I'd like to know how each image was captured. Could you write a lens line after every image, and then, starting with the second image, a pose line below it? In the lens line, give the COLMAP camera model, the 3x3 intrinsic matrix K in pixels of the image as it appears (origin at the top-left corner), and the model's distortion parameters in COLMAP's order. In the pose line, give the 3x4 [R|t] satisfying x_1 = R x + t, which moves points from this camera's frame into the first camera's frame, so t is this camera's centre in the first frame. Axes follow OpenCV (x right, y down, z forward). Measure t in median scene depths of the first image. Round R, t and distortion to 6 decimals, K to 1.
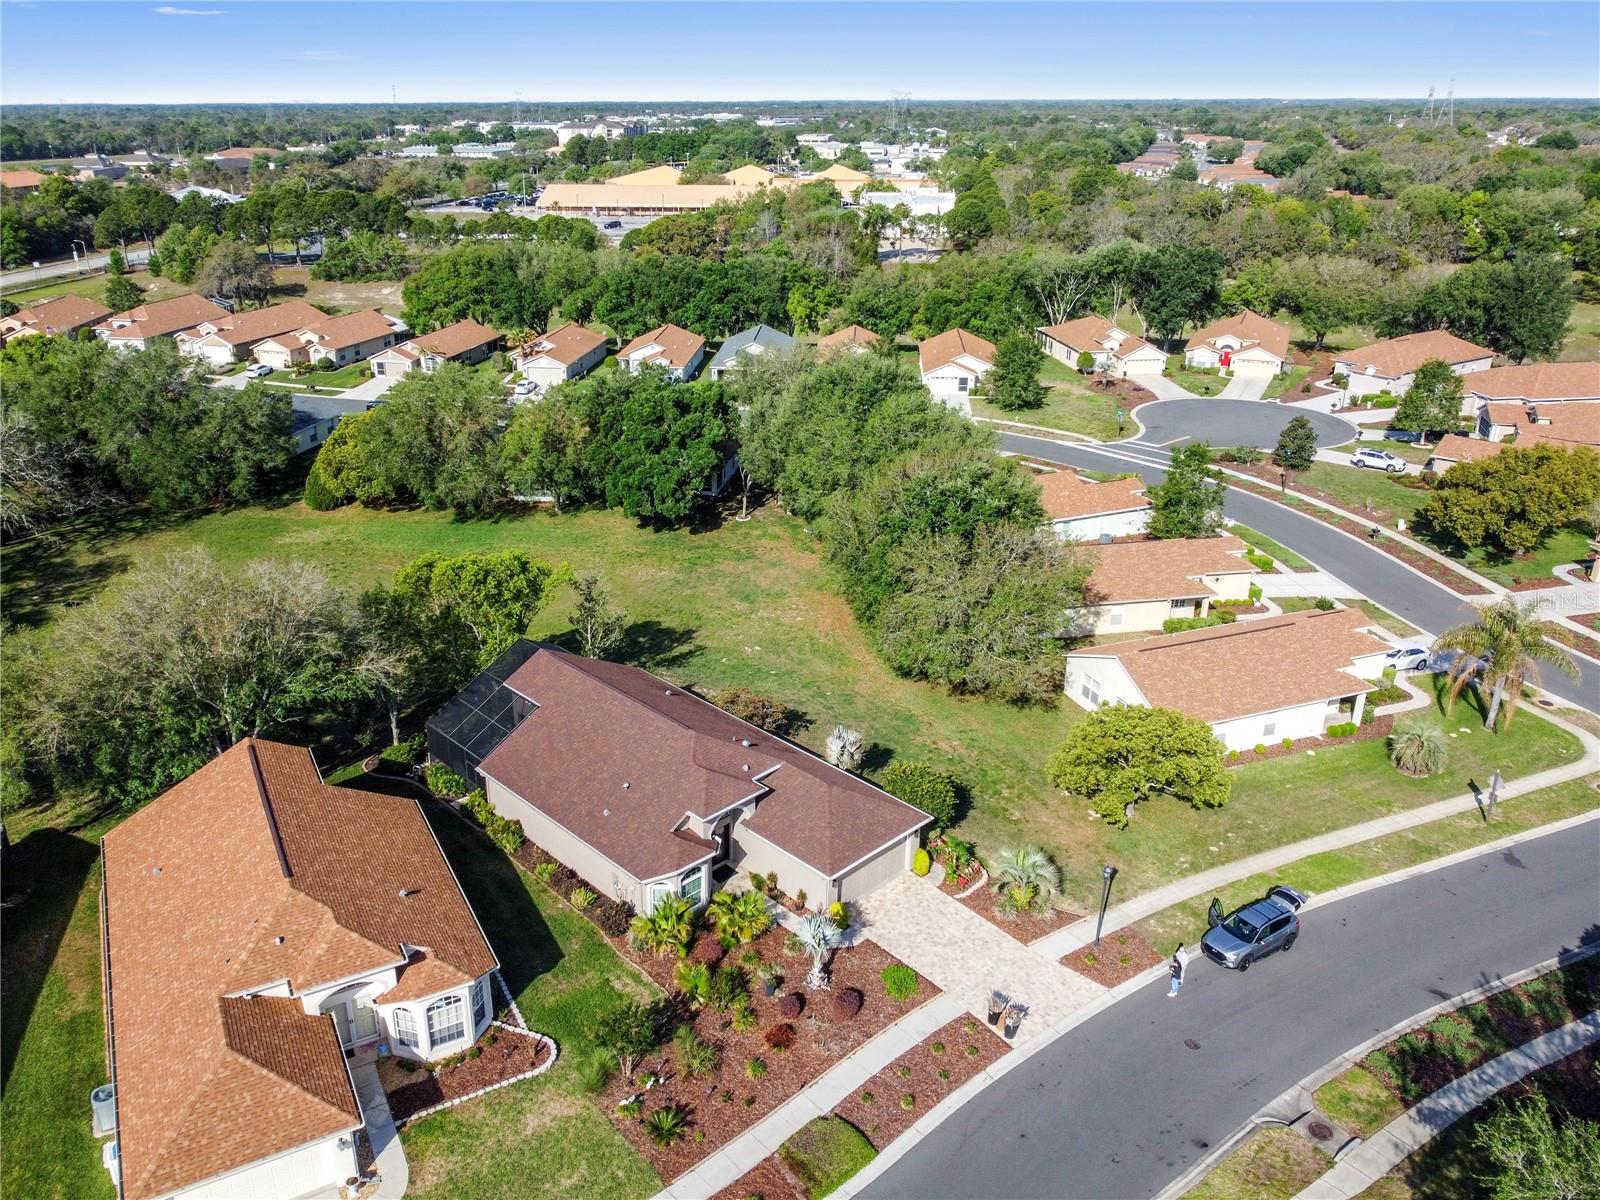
lens RADIAL K [[1212.0, 0, 795.1], [0, 1212.0, 601.7], [0, 0, 1]] dist [0.001237, -0.008228]
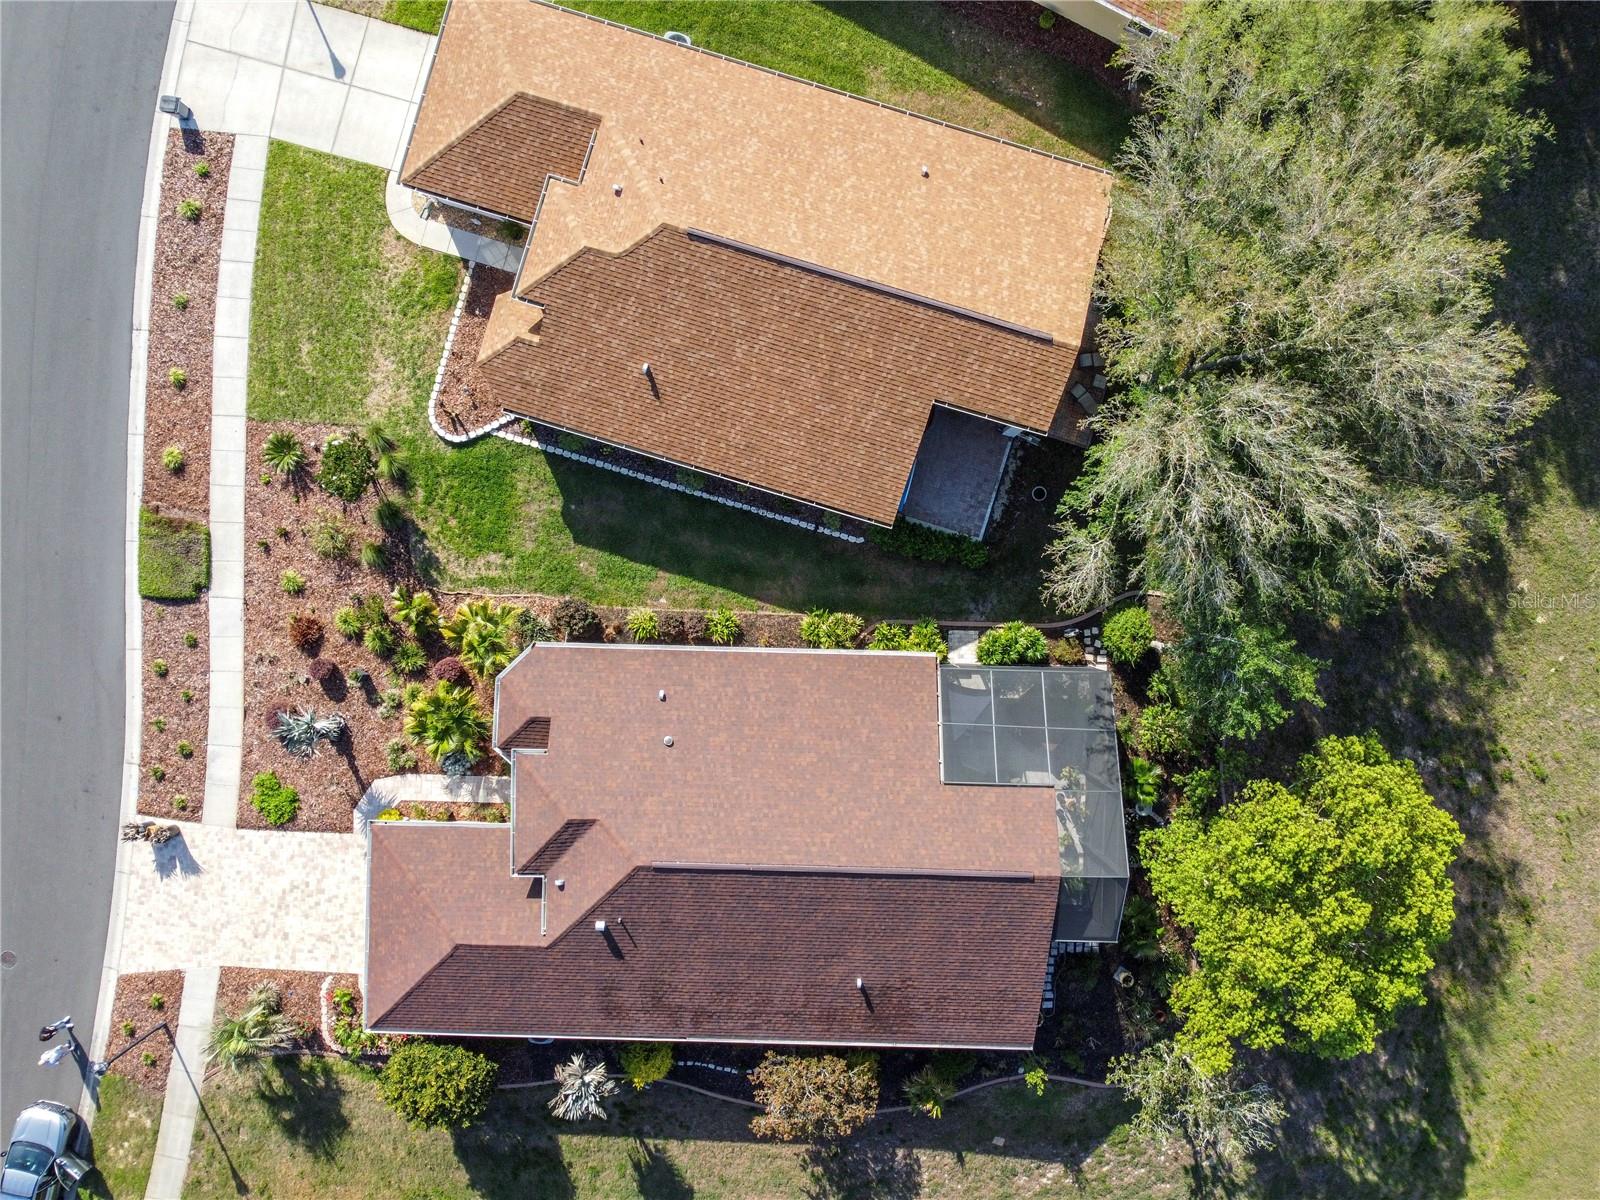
lens RADIAL K [[1112.3, 0, 800.0], [0, 1112.3, 600.0], [0, 0, 1]] dist [0.019402, 0.001359]
pose [[-0.718722, 0.694989, 0.020692, -0.322394], [-0.254575, -0.290728, 0.922317, -0.513170], [0.647016, 0.657622, 0.385880, 0.927585]]
